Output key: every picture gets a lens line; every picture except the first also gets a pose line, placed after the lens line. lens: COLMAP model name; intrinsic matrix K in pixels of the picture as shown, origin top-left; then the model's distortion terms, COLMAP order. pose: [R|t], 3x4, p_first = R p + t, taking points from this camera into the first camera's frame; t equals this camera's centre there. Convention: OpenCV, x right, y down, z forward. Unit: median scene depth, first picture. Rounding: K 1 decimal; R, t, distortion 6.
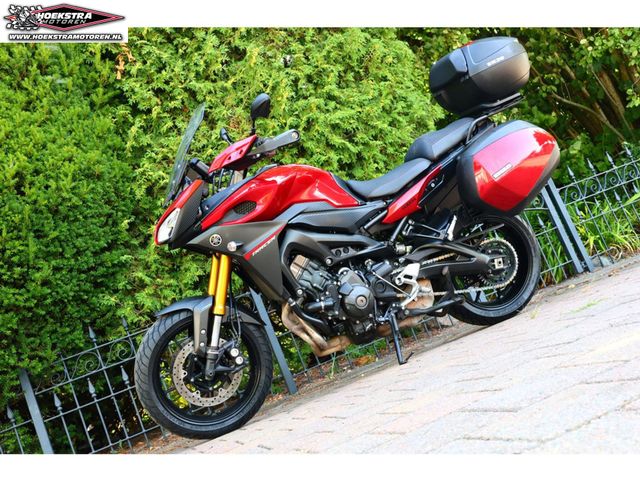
lens RADIAL K [[686.9, 0, 320.3], [0, 686.9, 238.8], [0, 0, 1]] dist [0.011260, 0.000000]
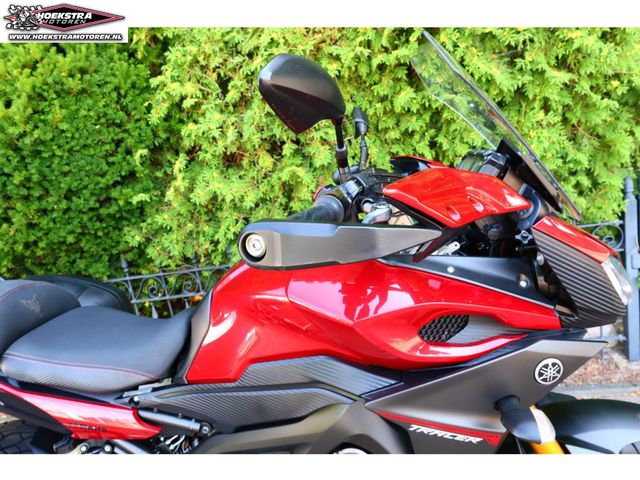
lens RADIAL K [[447.1, 0, 318.3], [0, 447.1, 239.6], [0, 0, 1]] dist [-0.000710, 0.006151]
pose [[0.899874, 0.300430, -0.316177, 0.087101], [-0.113963, 0.861709, 0.494440, -0.256638], [0.420997, -0.408901, 0.809667, 0.826429]]
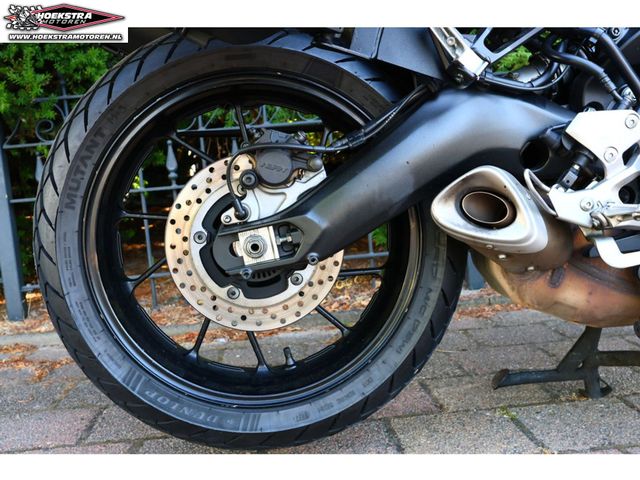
lens RADIAL K [[736.3, 0, 318.3], [0, 736.3, 239.1], [0, 0, 1]] dist [-0.006188, 0.000000]
pose [[0.937366, 0.310737, -0.157437, -0.096797], [-0.245238, 0.909646, 0.335265, 0.051780], [0.247391, -0.275657, 0.928876, 0.634207]]
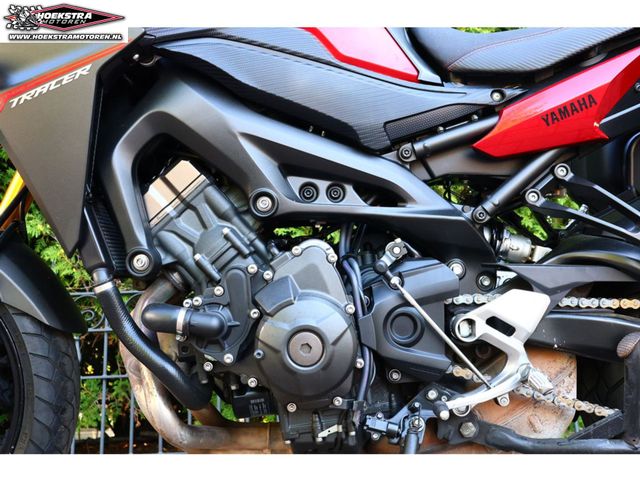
lens RADIAL K [[686.9, 0, 316.6], [0, 686.9, 240.5], [0, 0, 1]] dist [0.011260, 0.000000]
pose [[0.913469, 0.266906, -0.307142, 0.131385], [-0.279244, 0.960212, 0.003926, 0.038299], [0.295970, 0.082181, 0.951656, 0.637518]]
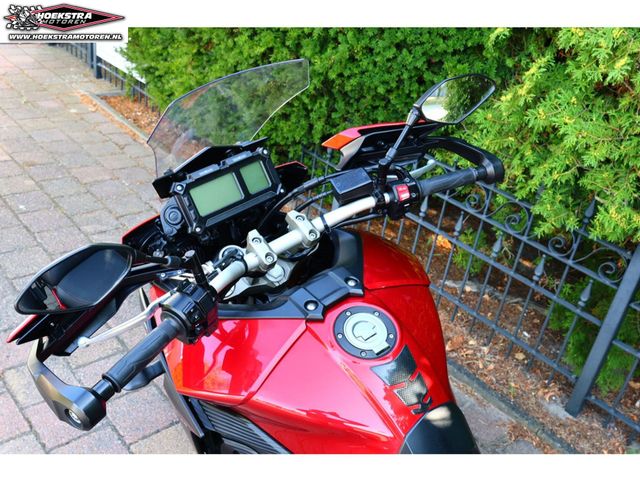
lens RADIAL K [[635.0, 0, 322.5], [0, 635.0, 239.4], [0, 0, 1]] dist [0.004389, 0.000000]
pose [[0.346486, 0.777084, -0.525441, 0.086966], [-0.151245, 0.599088, 0.786269, -0.386794], [0.925782, -0.192961, 0.325105, 0.843895]]
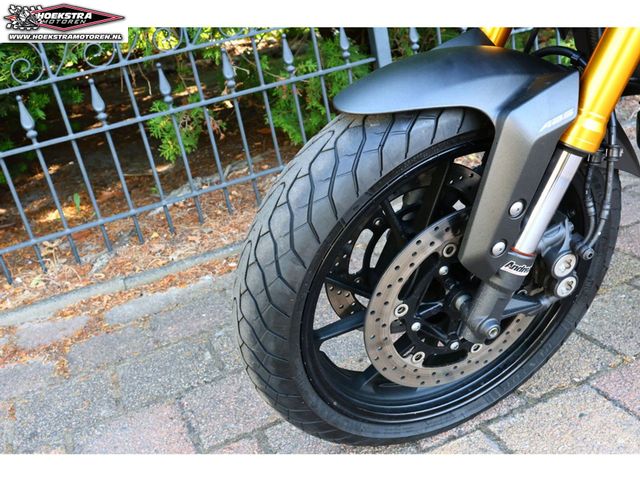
lens RADIAL K [[675.1, 0, 318.8], [0, 675.1, 243.1], [0, 0, 1]] dist [0.004959, 0.000000]
pose [[0.974980, 0.135204, 0.176447, -0.257223], [-0.205634, 0.850049, 0.484903, 0.028678], [-0.084428, -0.509054, 0.856584, 0.674107]]
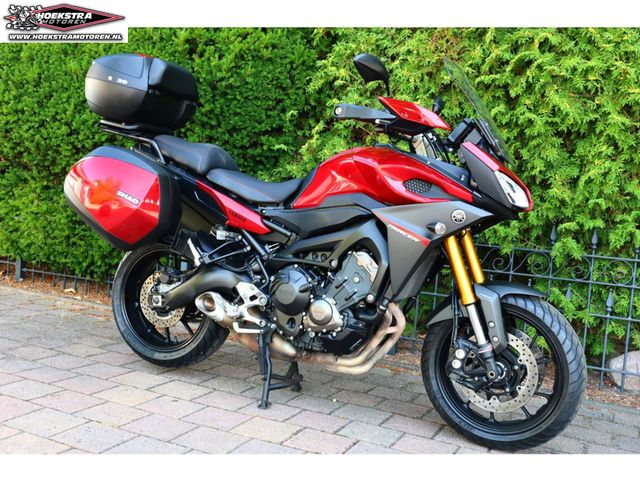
lens RADIAL K [[709.0, 0, 317.3], [0, 709.0, 237.7], [0, 0, 1]] dist [-0.002533, 0.000000]
pose [[0.678310, 0.456708, -0.575598, 0.482782], [-0.251754, 0.880405, 0.401879, -0.346136], [0.690301, -0.127689, 0.712166, 0.387336]]
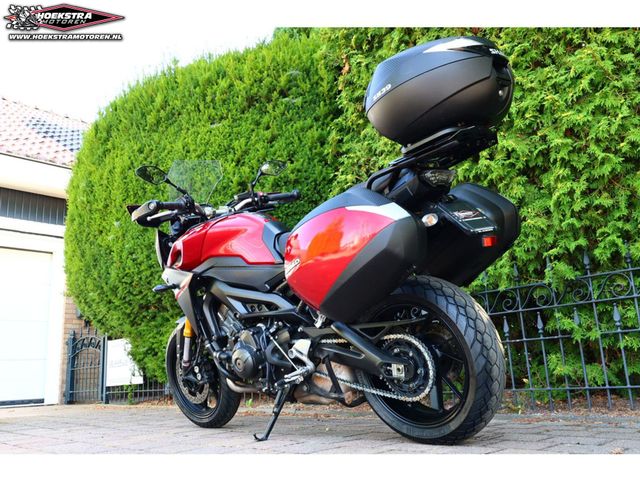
lens RADIAL K [[583.4, 0, 320.0], [0, 583.4, 241.6], [0, 0, 1]] dist [-0.004042, 0.000000]
pose [[0.484581, 0.156151, -0.860696, 0.737496], [0.008790, 0.983019, 0.183291, -0.215189], [0.874702, -0.096385, 0.474980, 0.648851]]
